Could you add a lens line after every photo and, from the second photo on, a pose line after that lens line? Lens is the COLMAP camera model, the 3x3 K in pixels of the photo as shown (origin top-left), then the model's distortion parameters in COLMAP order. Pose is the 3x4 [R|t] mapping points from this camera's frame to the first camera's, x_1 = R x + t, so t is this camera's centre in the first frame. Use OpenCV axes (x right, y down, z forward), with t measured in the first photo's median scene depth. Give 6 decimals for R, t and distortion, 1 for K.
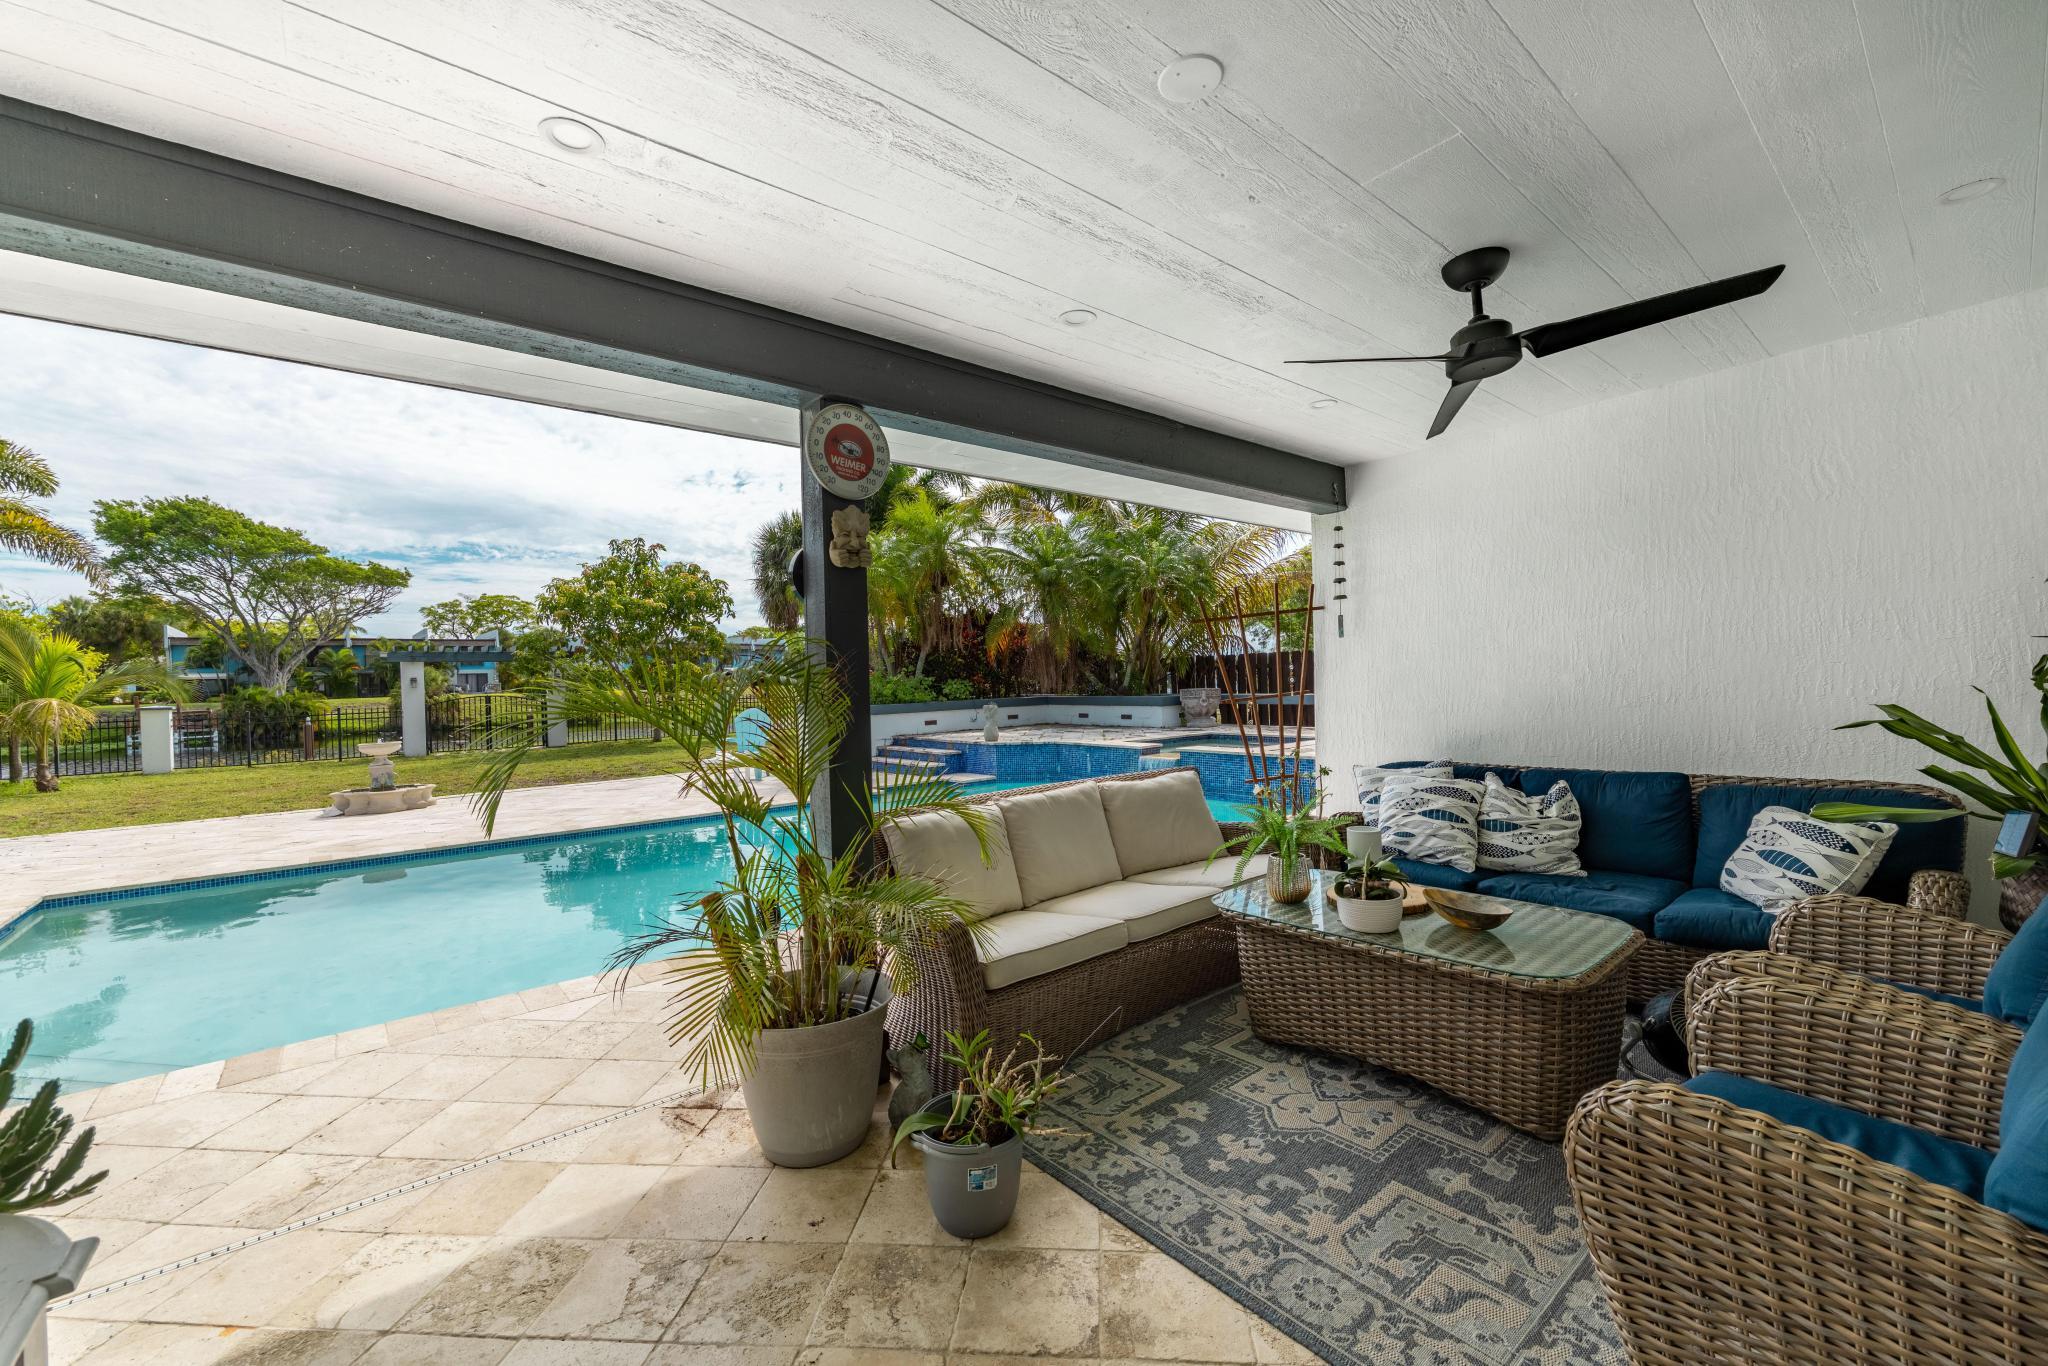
lens RADIAL K [[810.1, 0, 1016.0], [0, 810.1, 687.9], [0, 0, 1]] dist [-0.001938, 0.000983]
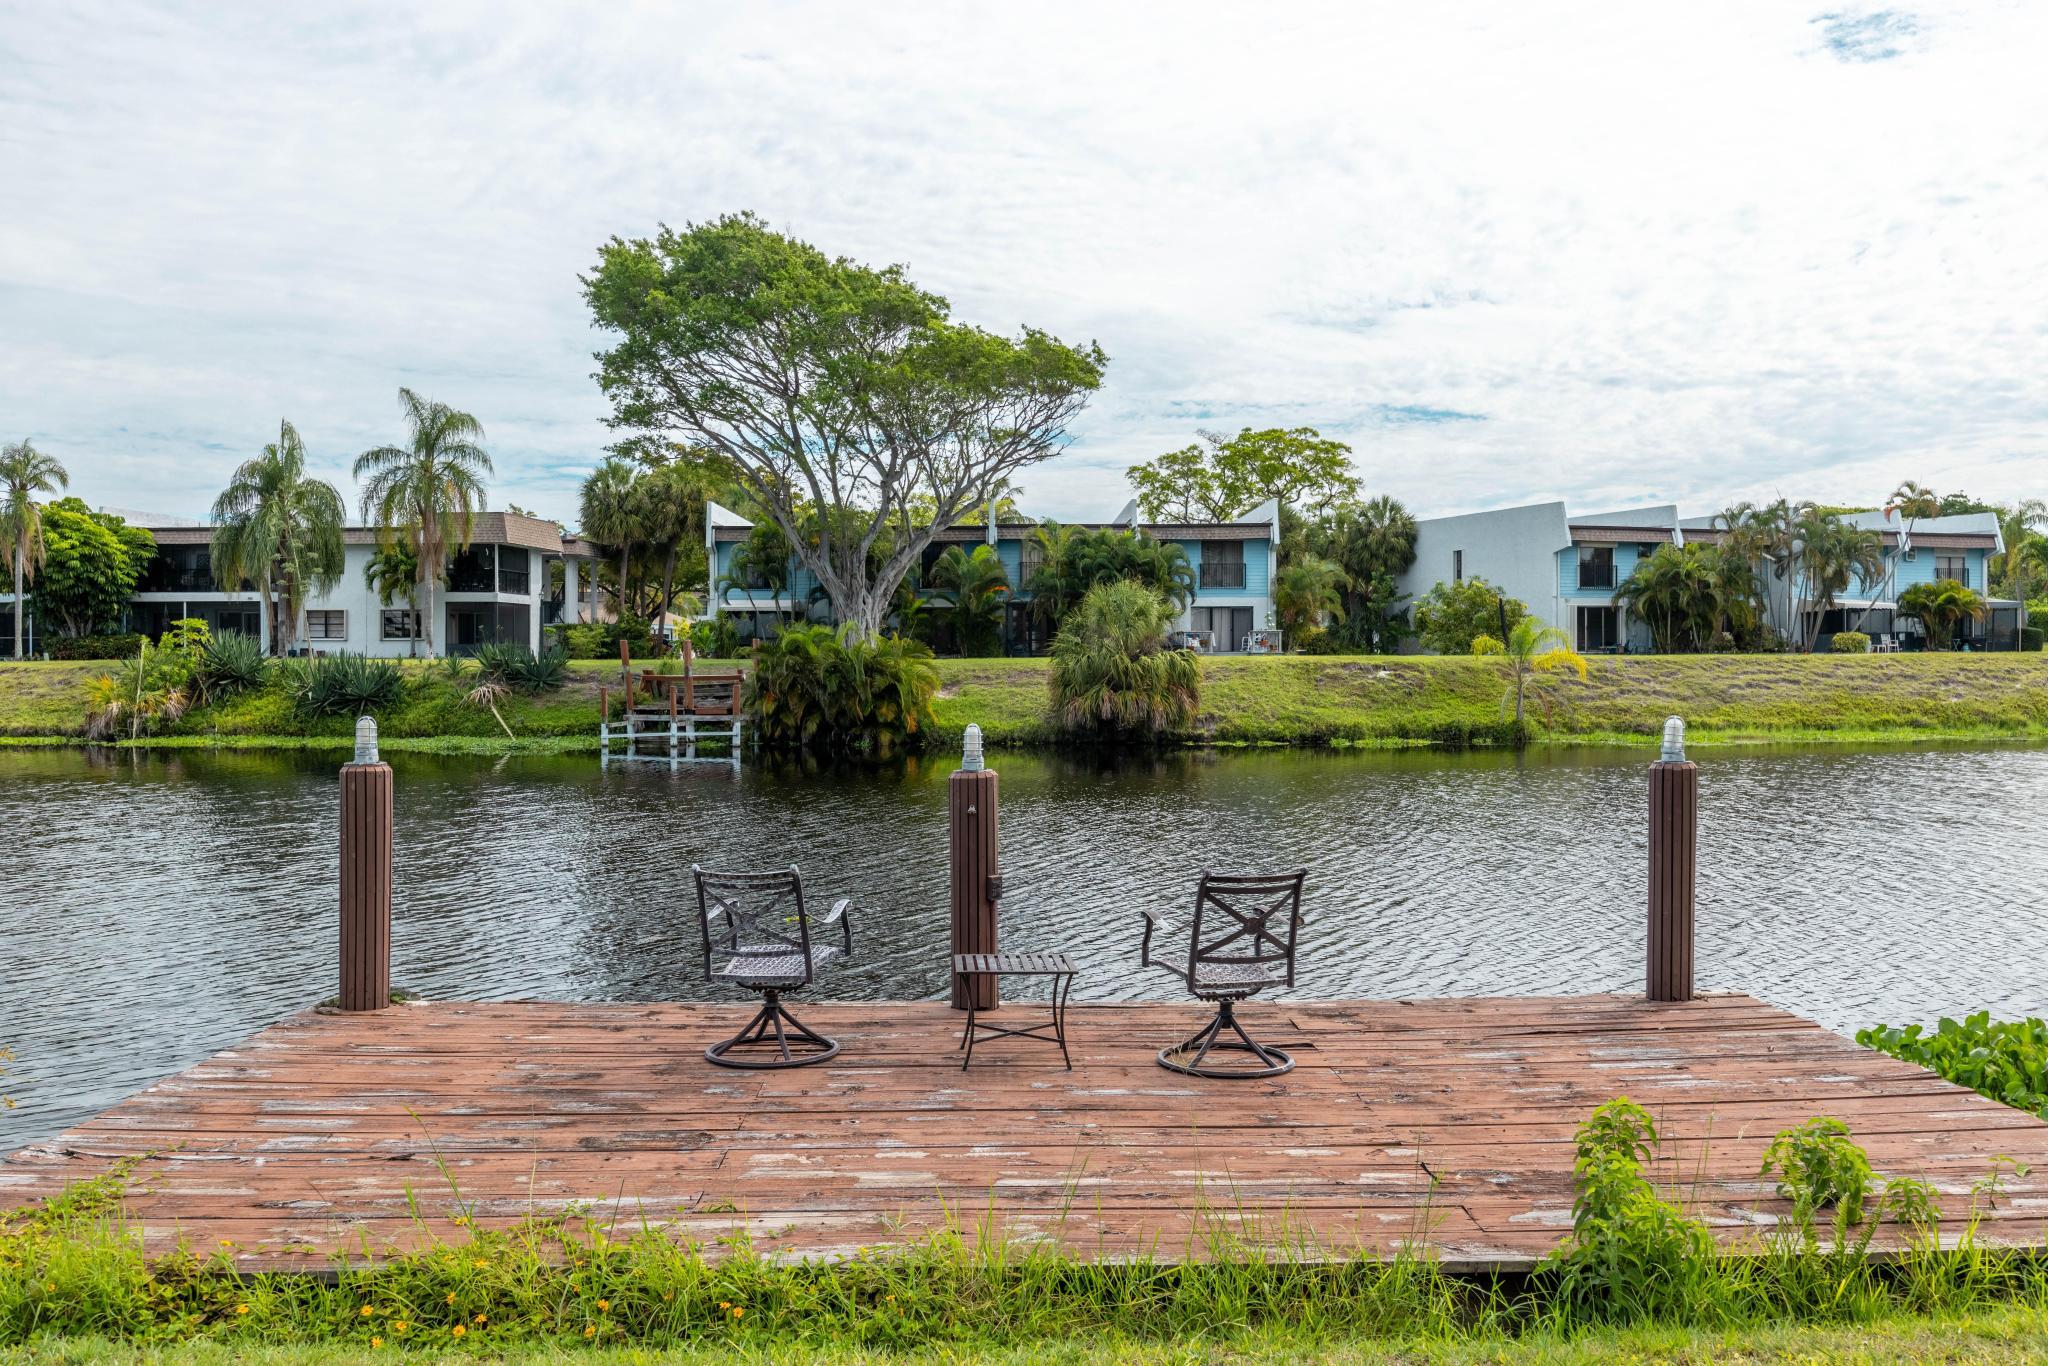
lens RADIAL K [[1749.3, 0, 1025.3], [0, 1749.3, 683.8], [0, 0, 1]] dist [-0.004417, -0.000575]
pose [[0.766888, 0.032986, -0.640932, -0.769077], [-0.025562, 0.999456, 0.020852, 0.025173], [0.641271, 0.000393, 0.767314, 1.101162]]
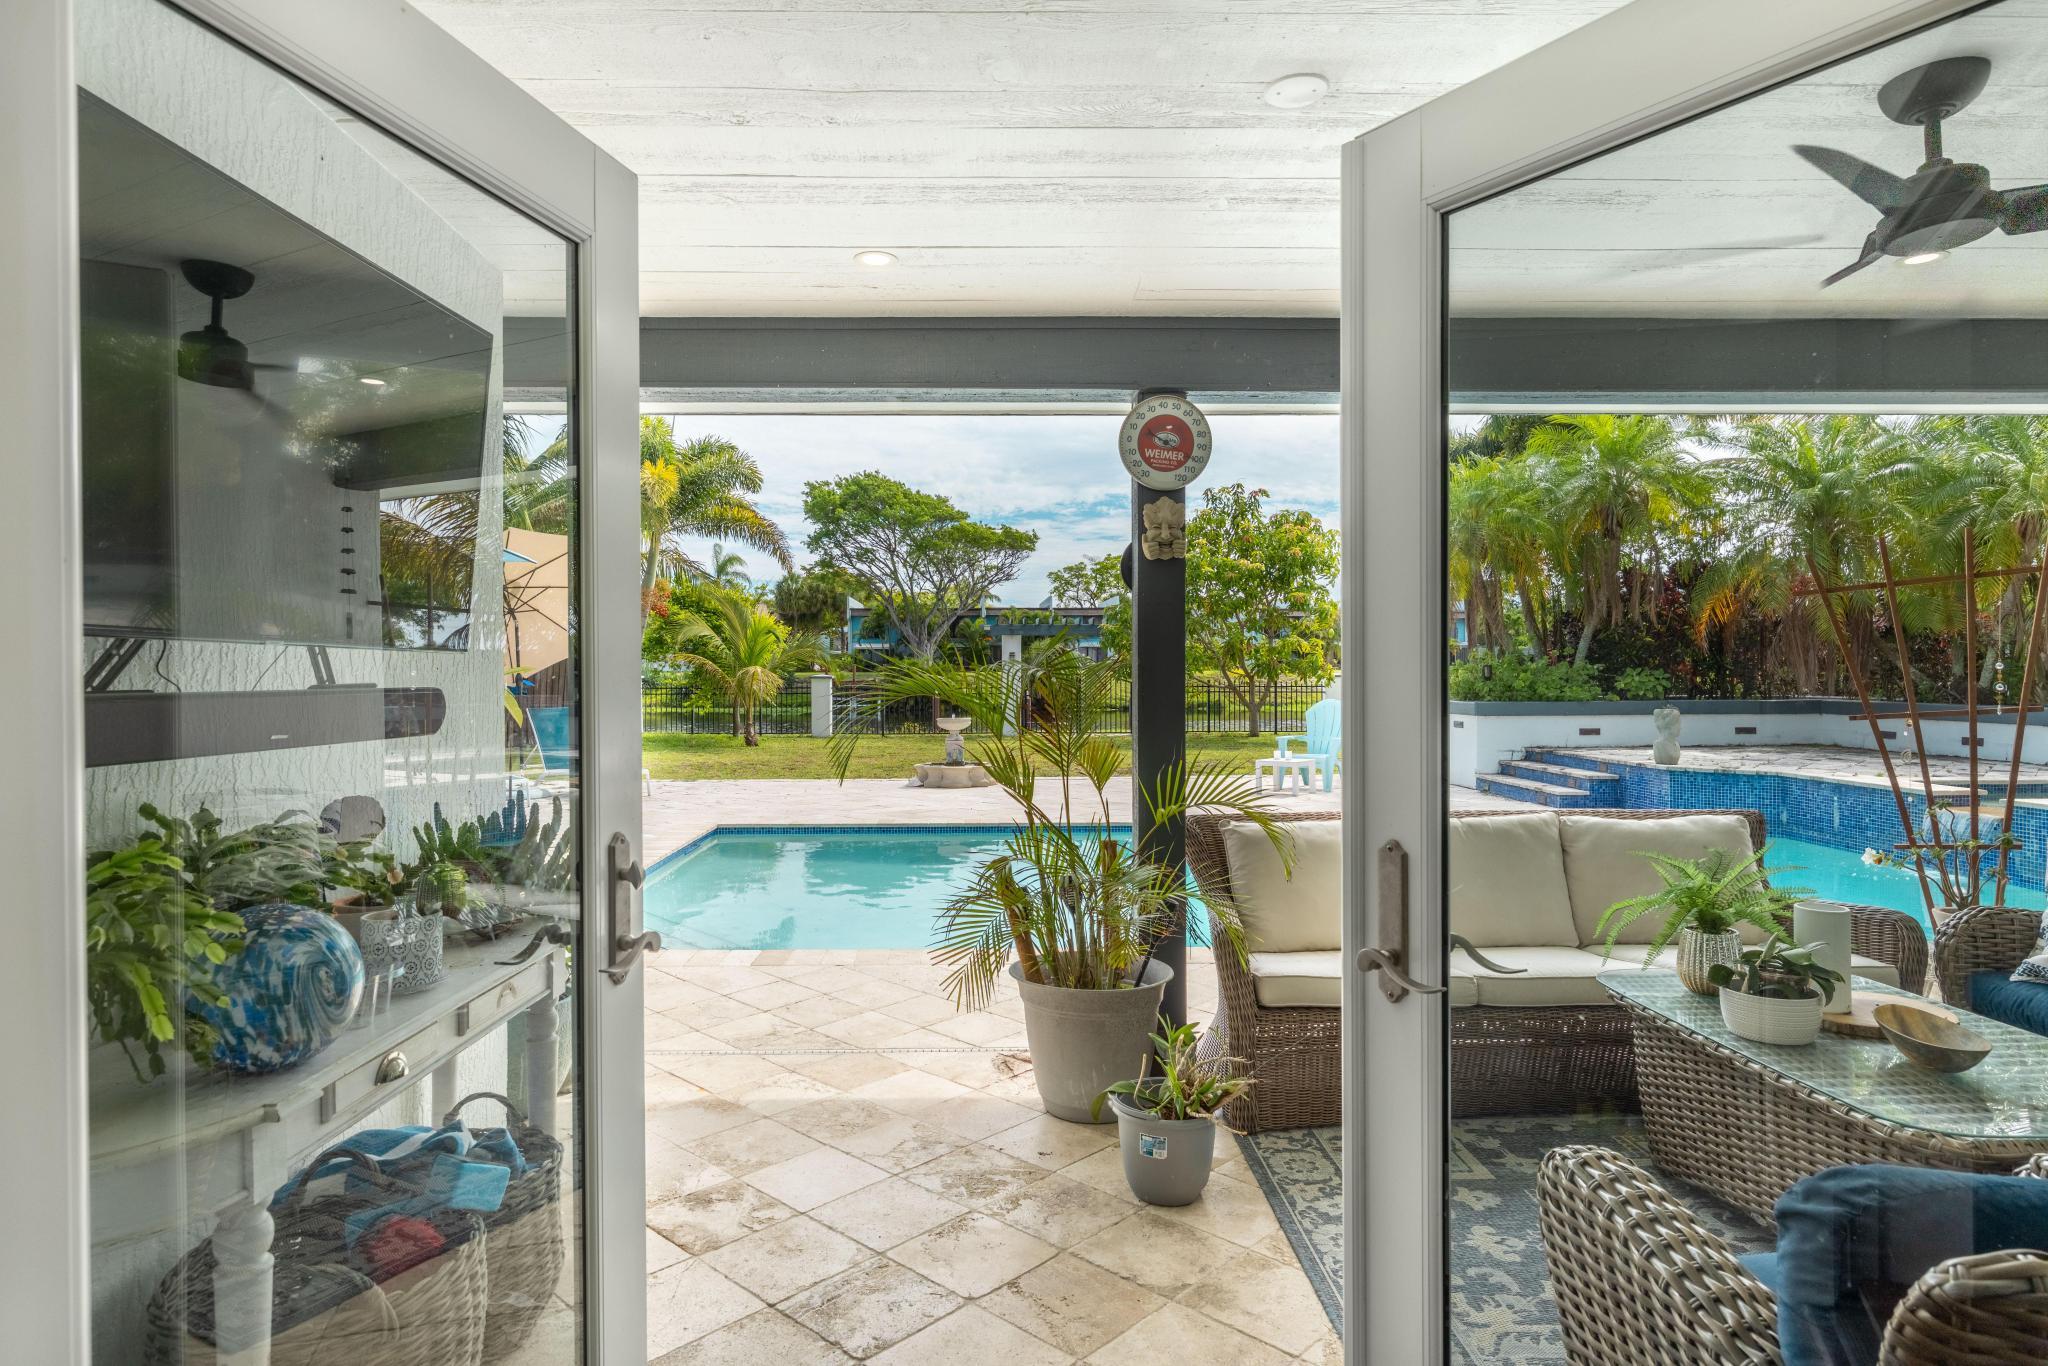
lens RADIAL K [[1127.4, 0, 1010.0], [0, 1127.4, 684.6], [0, 0, 1]] dist [0.008729, 0.003204]
pose [[0.782728, 0.033048, -0.621486, 0.062376], [-0.025436, 0.999454, 0.021111, -0.002361], [0.621844, -0.000716, 0.783141, -0.024356]]
